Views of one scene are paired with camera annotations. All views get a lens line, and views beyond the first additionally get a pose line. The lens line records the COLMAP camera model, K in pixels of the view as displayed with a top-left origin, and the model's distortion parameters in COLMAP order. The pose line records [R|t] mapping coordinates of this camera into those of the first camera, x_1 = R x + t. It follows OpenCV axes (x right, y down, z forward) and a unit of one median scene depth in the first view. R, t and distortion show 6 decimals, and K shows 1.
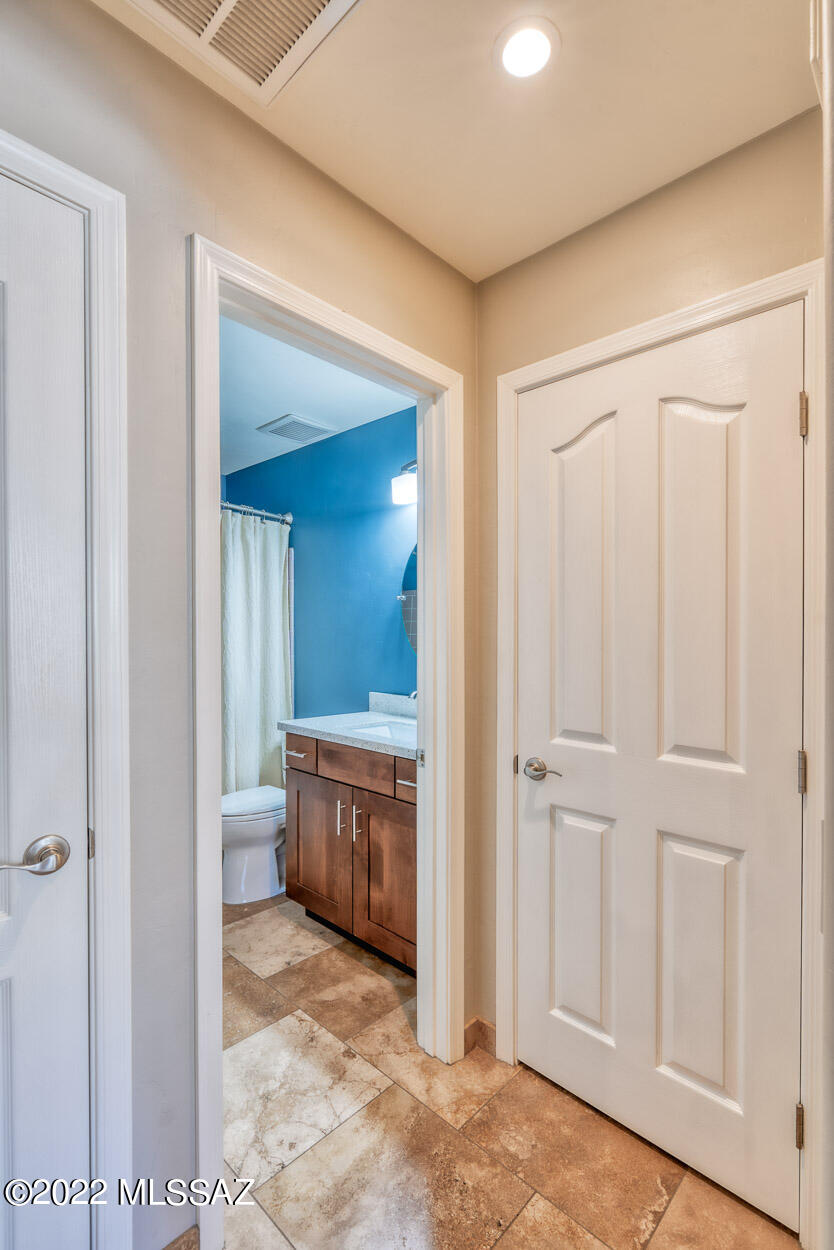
lens RADIAL K [[579.1, 0, 447.5], [0, 579.1, 645.0], [0, 0, 1]] dist [-0.002360, 0.000007]
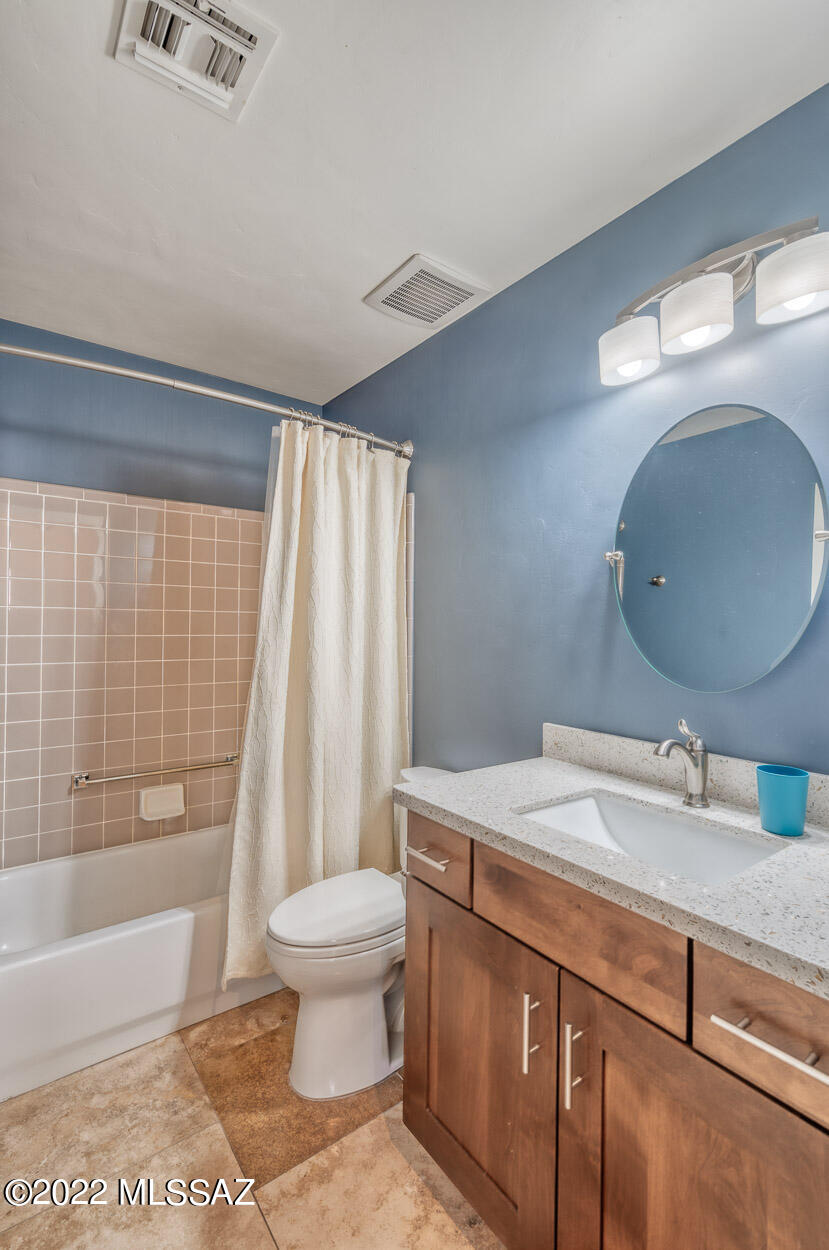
lens RADIAL K [[565.8, 0, 414.5], [0, 565.8, 625.0], [0, 0, 1]] dist [-0.002634, 0.000552]
pose [[0.974311, 0.007297, -0.225090, -0.137806], [-0.012073, 0.999730, -0.019848, -0.004299], [0.224884, 0.022056, 0.974136, 0.432390]]
